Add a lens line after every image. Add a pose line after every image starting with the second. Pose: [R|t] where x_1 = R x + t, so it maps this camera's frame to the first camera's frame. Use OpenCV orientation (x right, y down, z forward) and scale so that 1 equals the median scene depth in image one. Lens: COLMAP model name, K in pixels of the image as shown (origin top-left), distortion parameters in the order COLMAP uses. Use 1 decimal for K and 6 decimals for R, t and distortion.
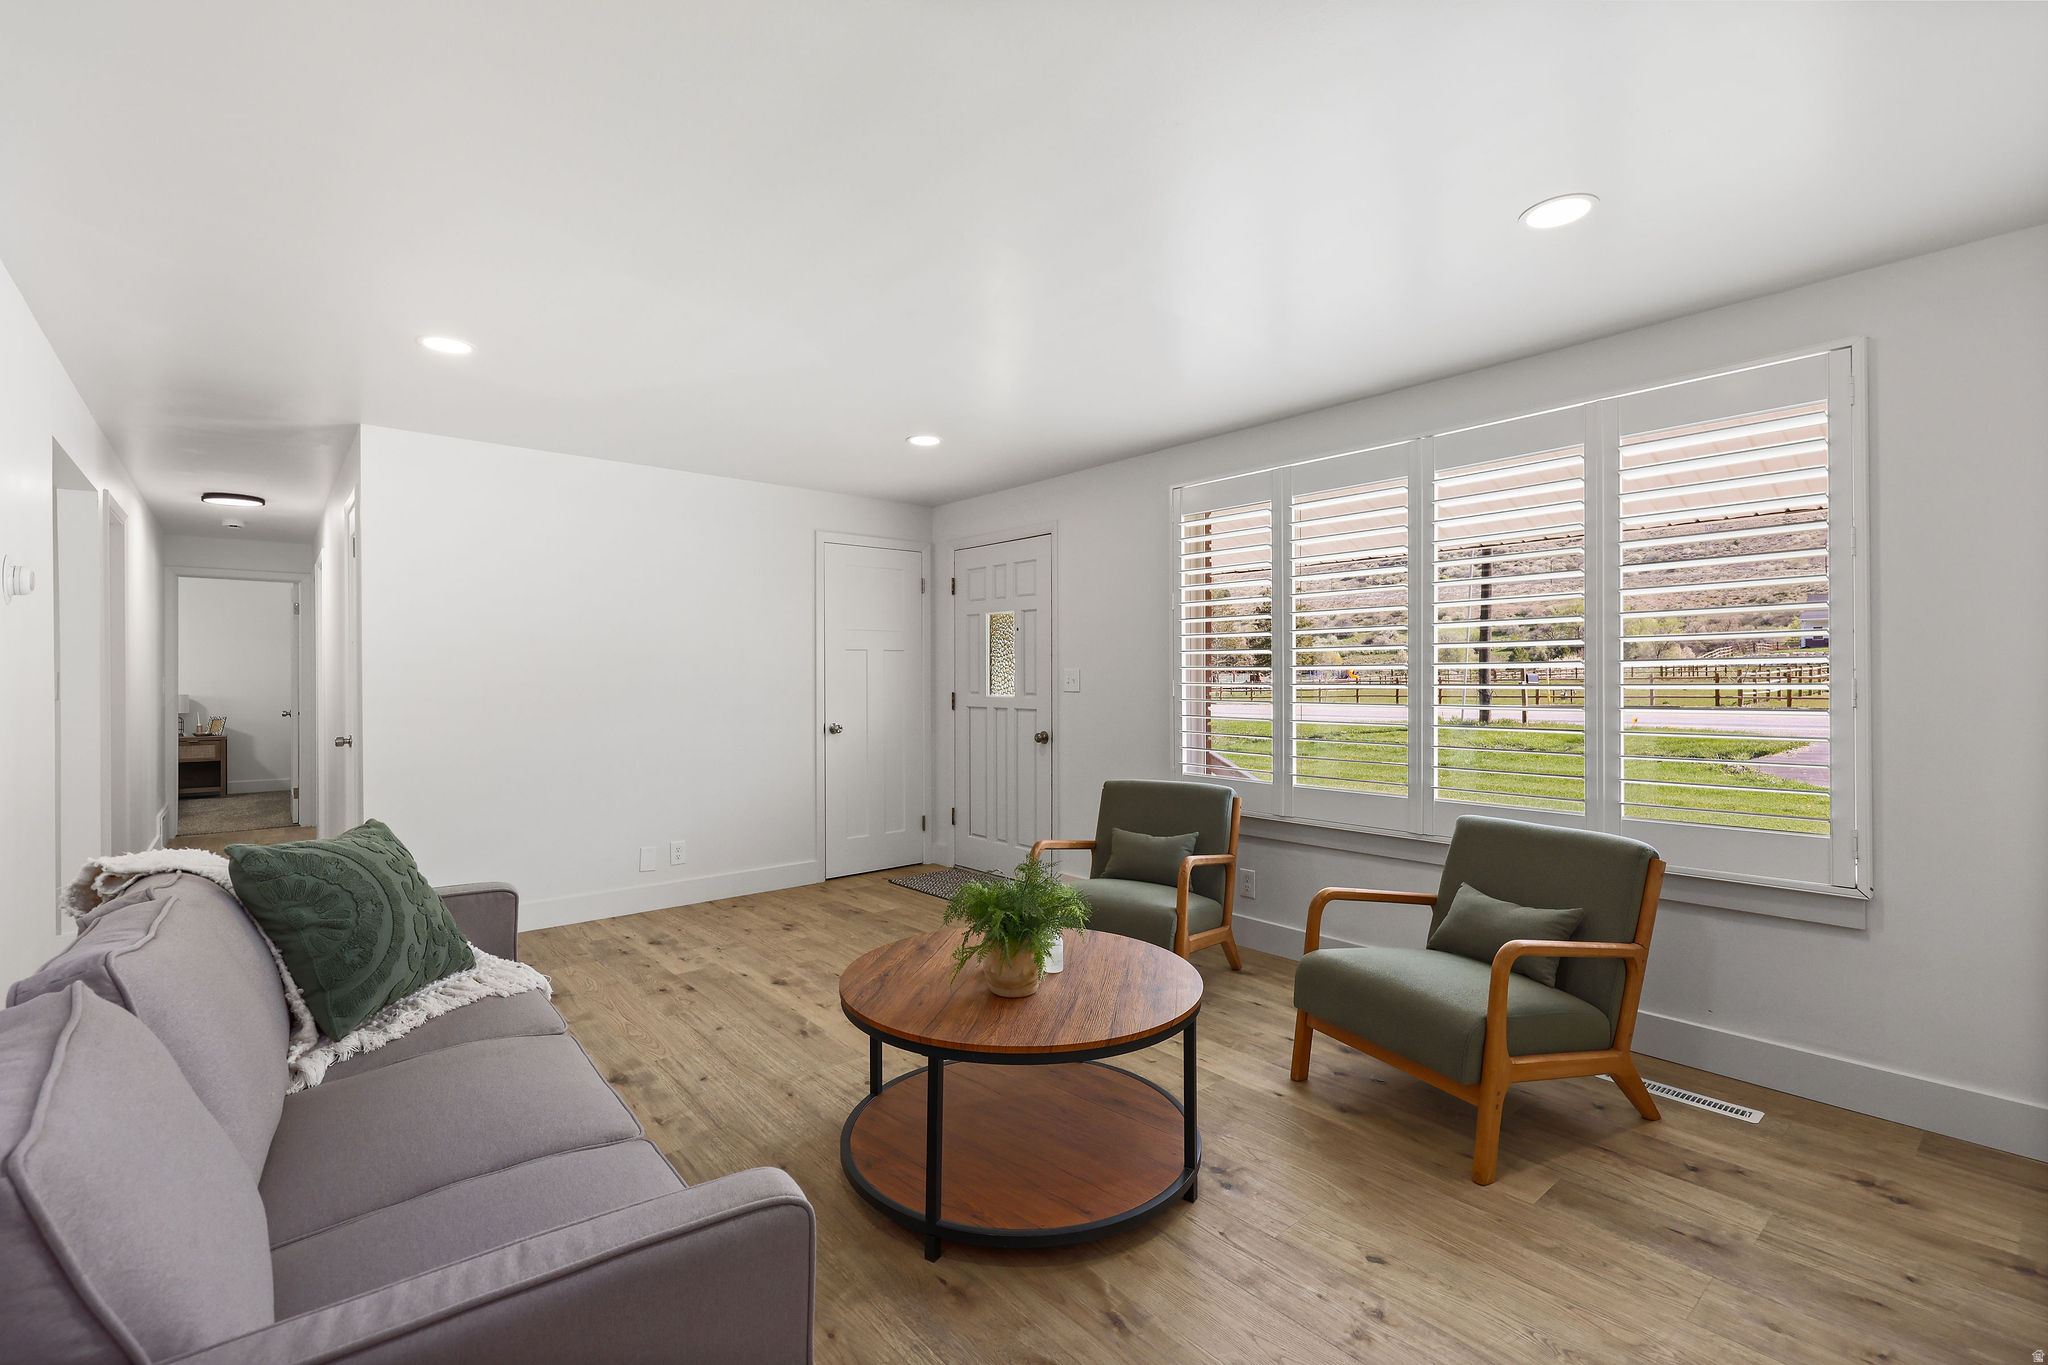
lens RADIAL K [[941.2, 0, 1037.1], [0, 941.2, 681.6], [0, 0, 1]] dist [0.000038, -0.000010]
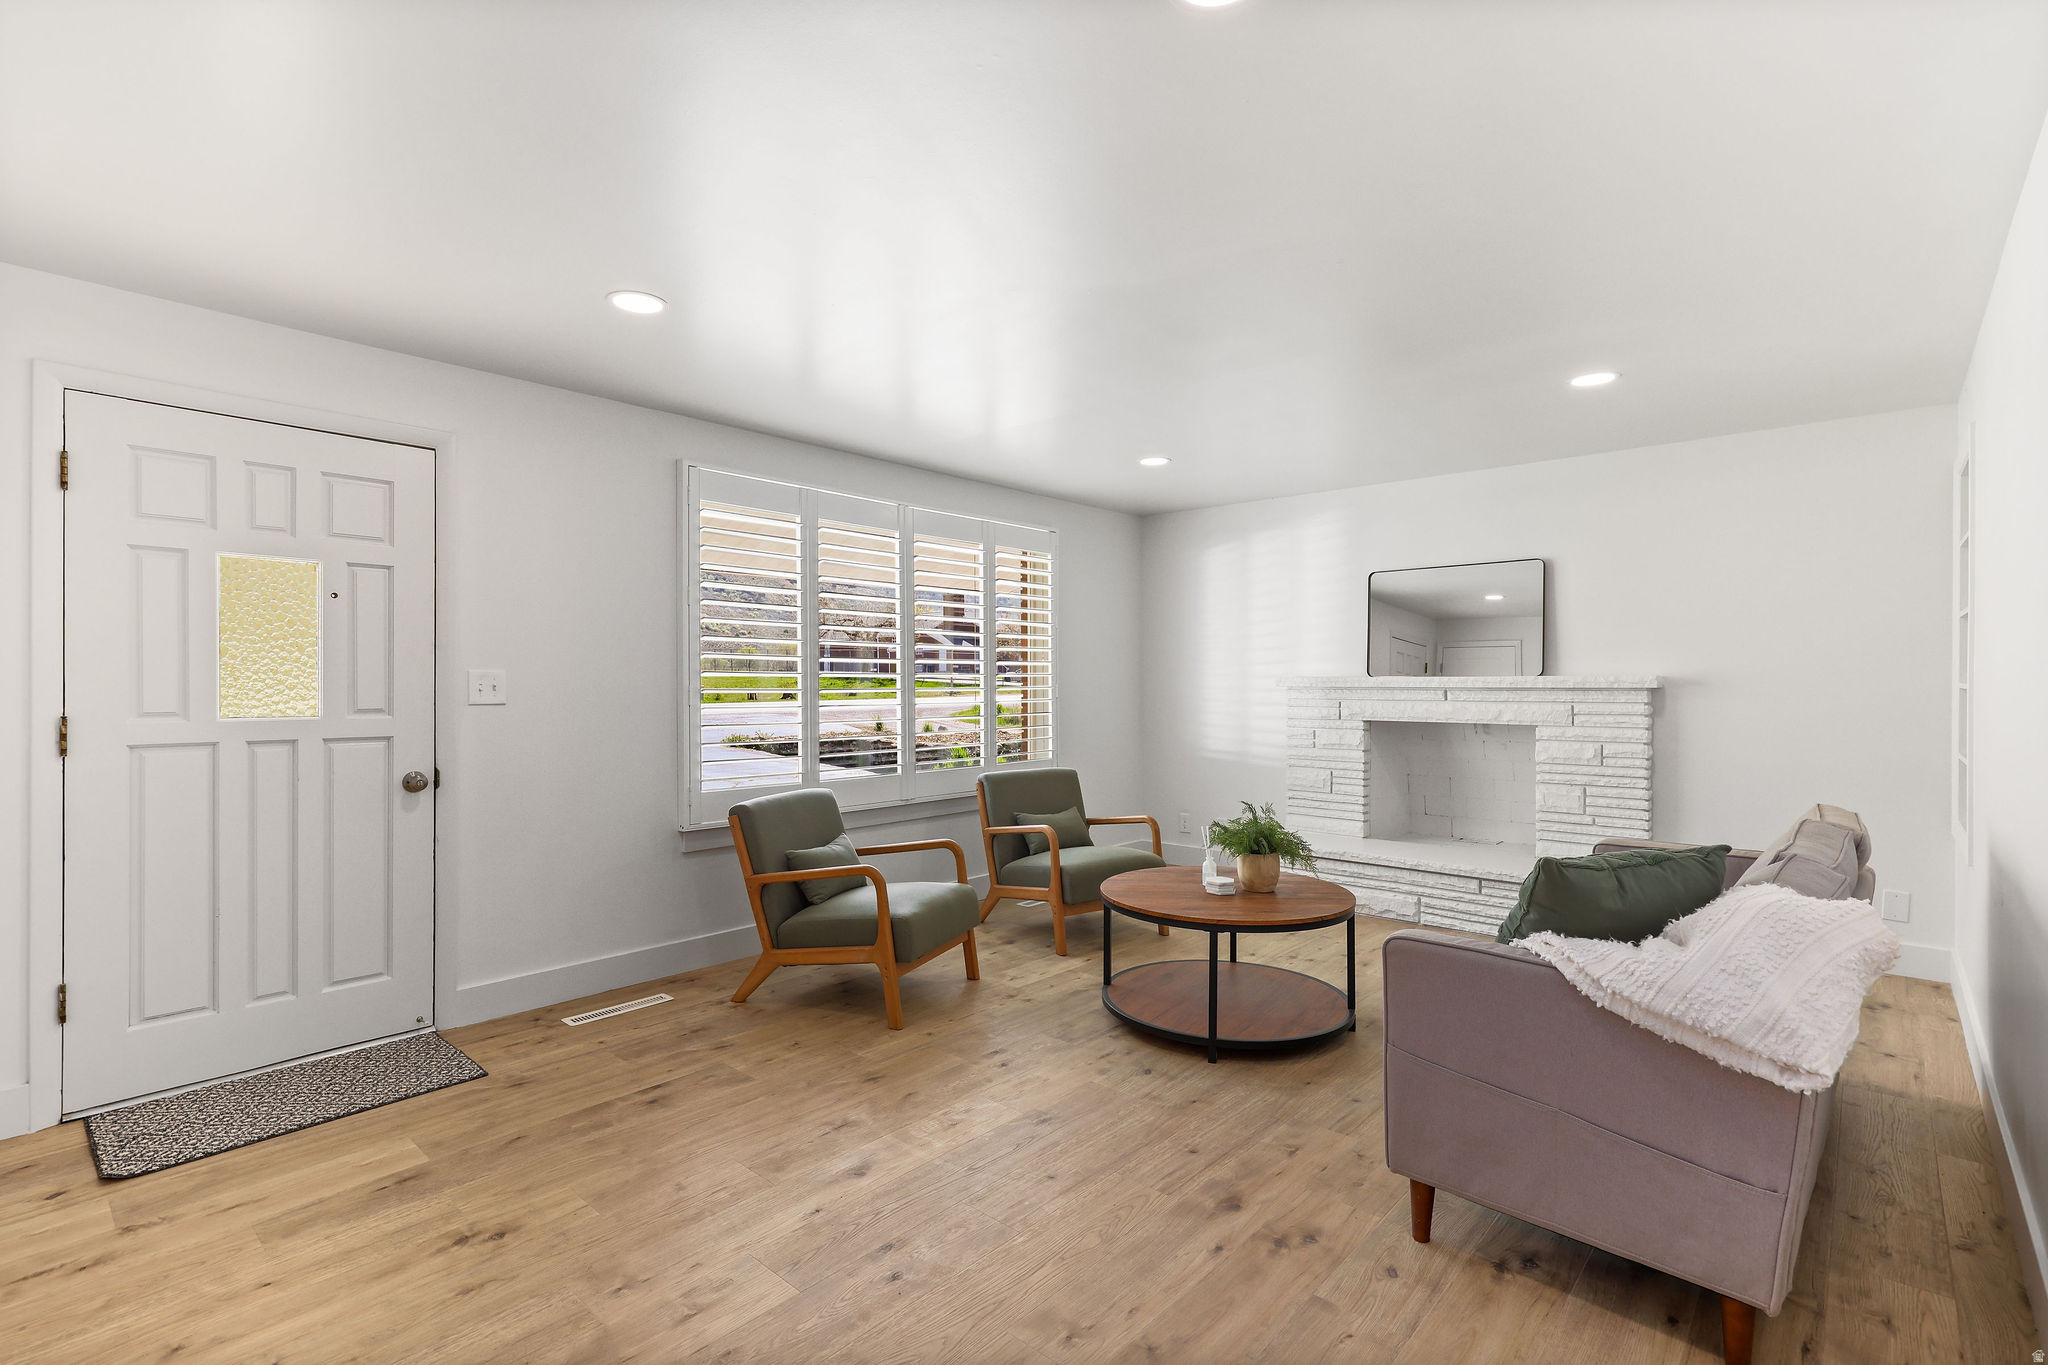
lens RADIAL K [[941.2, 0, 1037.1], [0, 941.2, 681.6], [0, 0, 1]] dist [0.000038, -0.000010]
pose [[-0.151181, -0.000060, 0.988506, -1.137265], [0.003903, 0.999992, 0.000657, -0.006456], [-0.988498, 0.003957, -0.151180, 1.221434]]
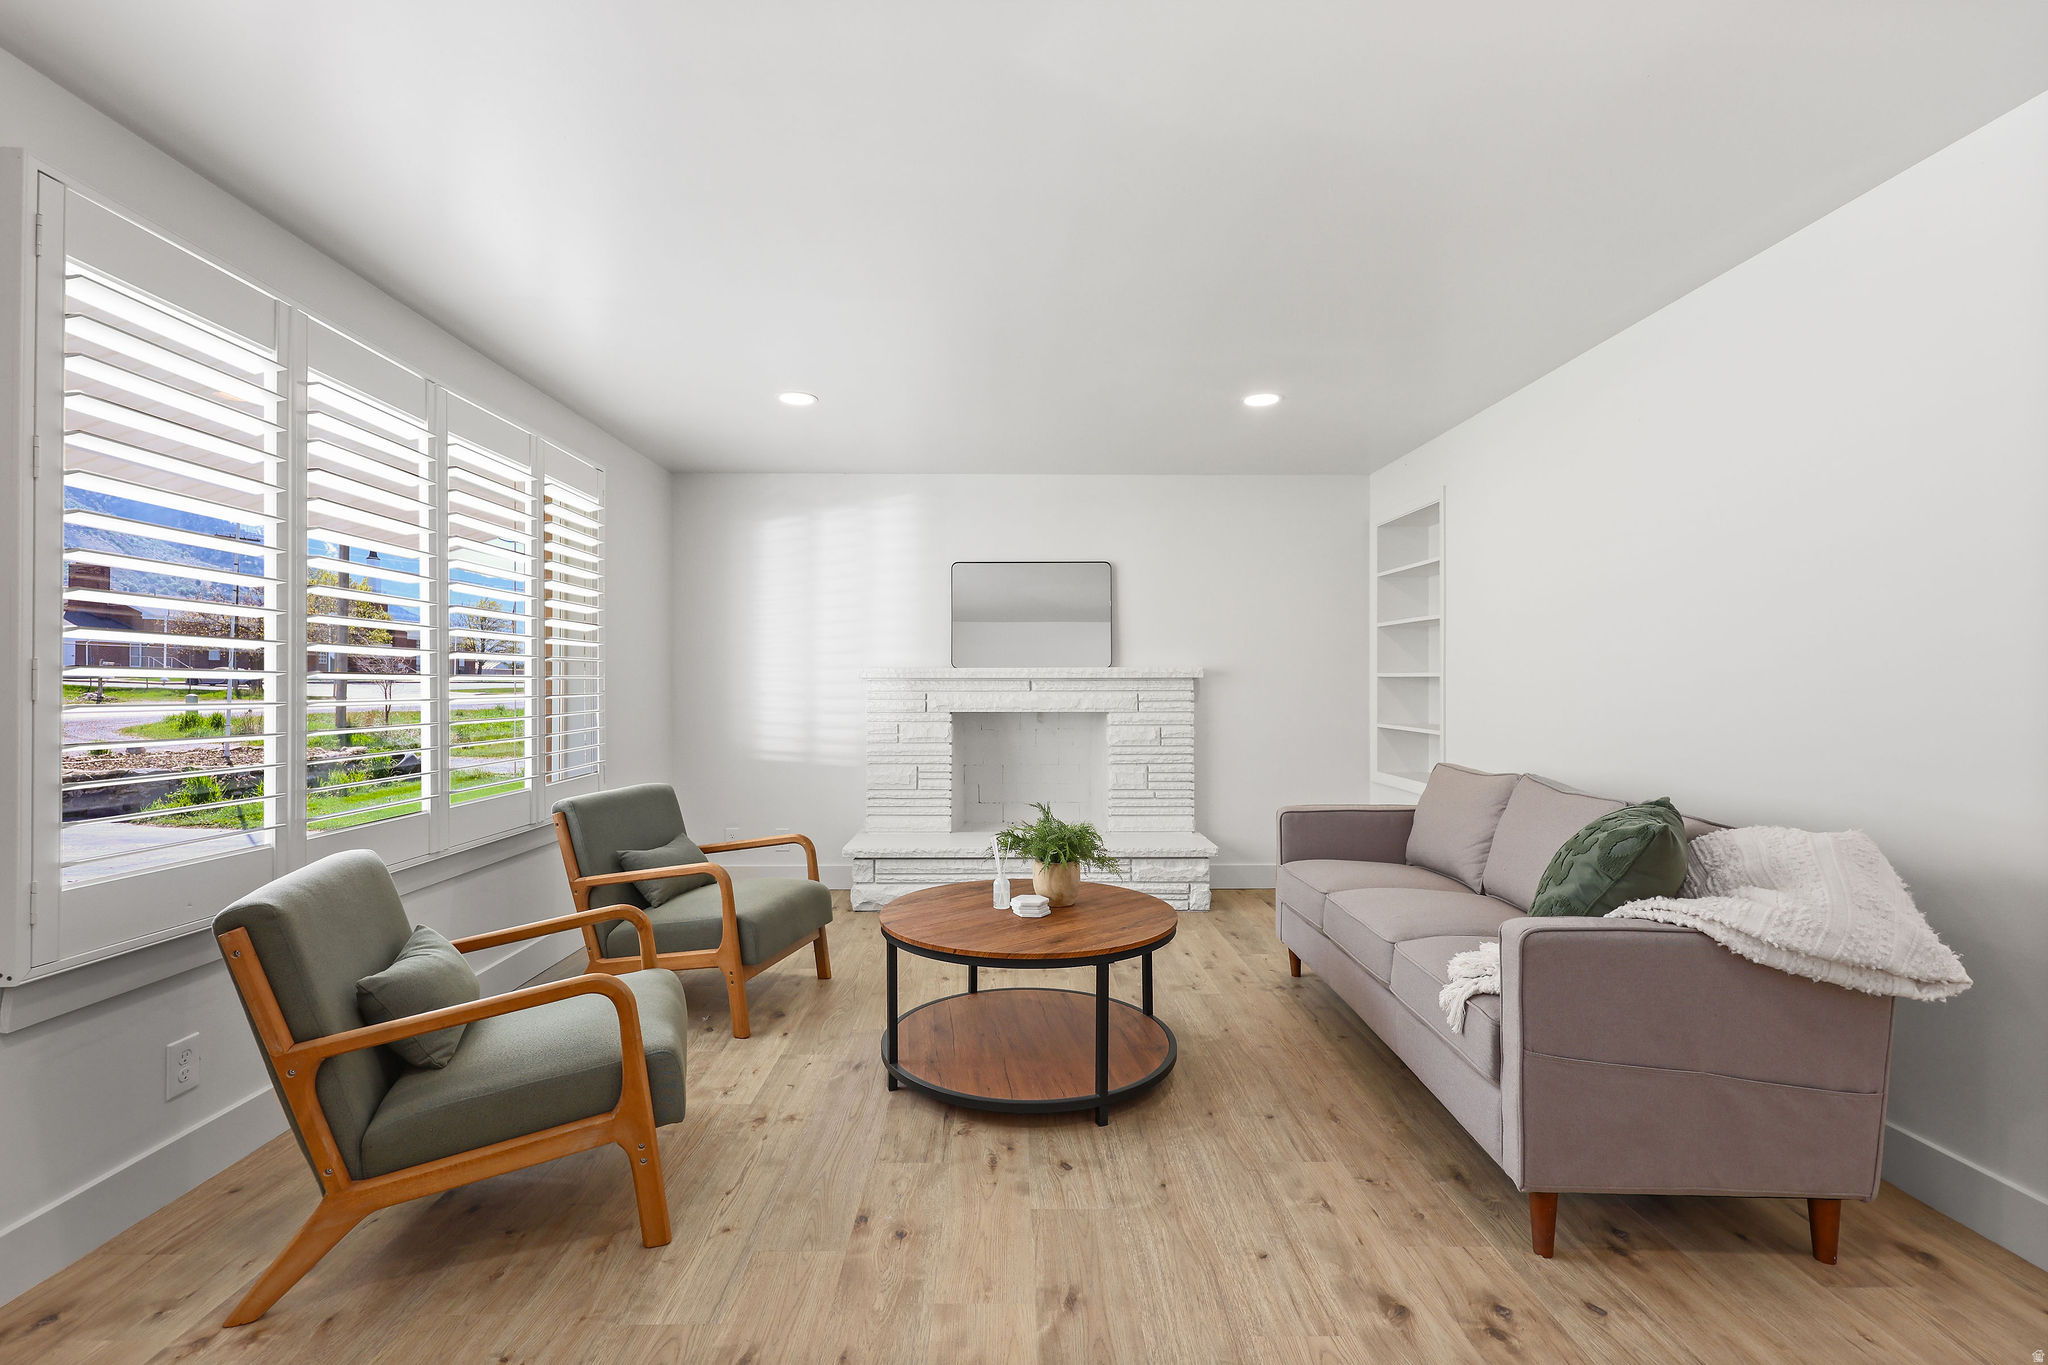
lens RADIAL K [[886.0, 0, 1024.0], [0, 886.0, 682.5], [0, 0, 1]] dist [0.000867, -0.000210]
pose [[-0.771866, 0.003120, 0.635777, -0.600181], [0.004338, 0.999991, 0.000359, 0.016390], [-0.635770, 0.003035, -0.771873, 1.530098]]
